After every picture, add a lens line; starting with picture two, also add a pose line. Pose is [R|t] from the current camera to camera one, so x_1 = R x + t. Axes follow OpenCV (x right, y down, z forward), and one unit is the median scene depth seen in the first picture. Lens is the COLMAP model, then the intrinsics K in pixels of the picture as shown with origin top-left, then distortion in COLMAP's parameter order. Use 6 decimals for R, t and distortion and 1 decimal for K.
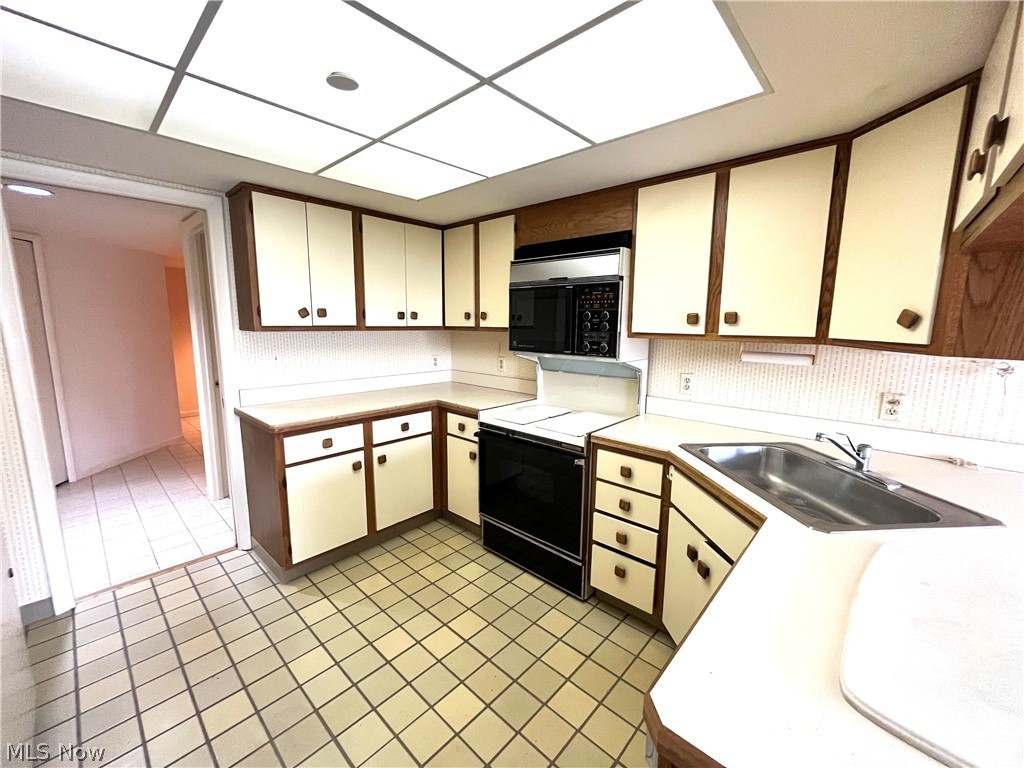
lens RADIAL K [[411.5, 0, 511.1], [0, 411.5, 383.5], [0, 0, 1]] dist [-0.002625, 0.000013]
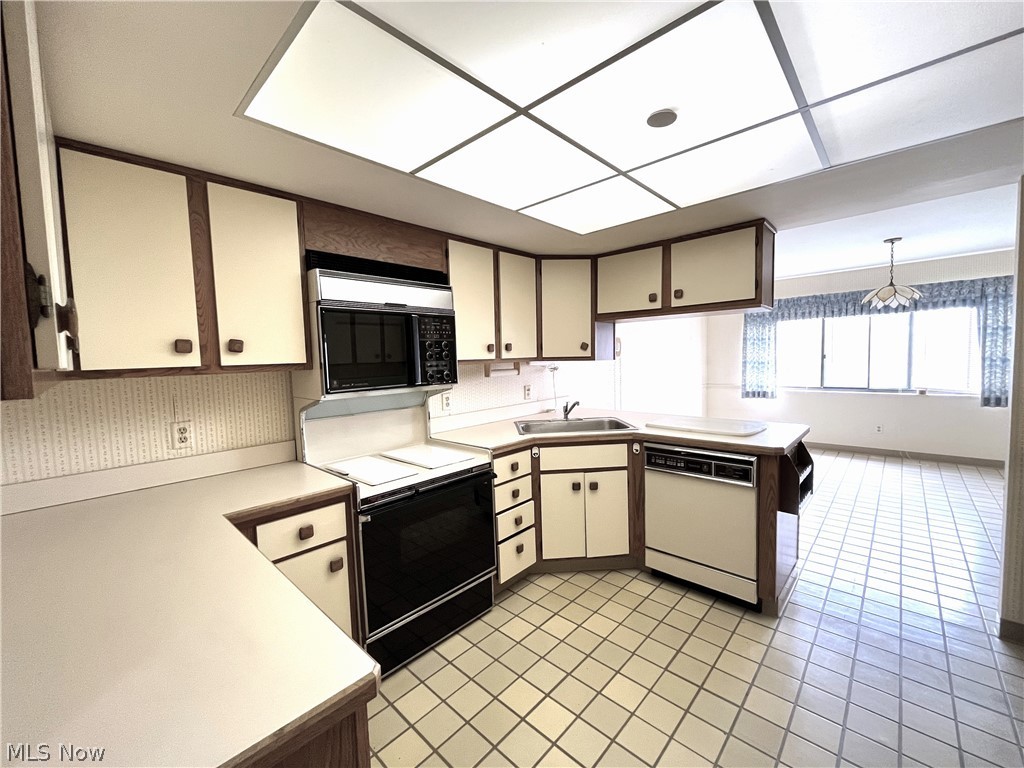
lens RADIAL K [[411.5, 0, 511.1], [0, 411.5, 383.5], [0, 0, 1]] dist [-0.002625, 0.000013]
pose [[0.015266, -0.076517, 0.996951, -0.851103], [0.180390, 0.980918, 0.072524, -0.114816], [-0.983477, 0.178733, 0.028777, 0.820632]]
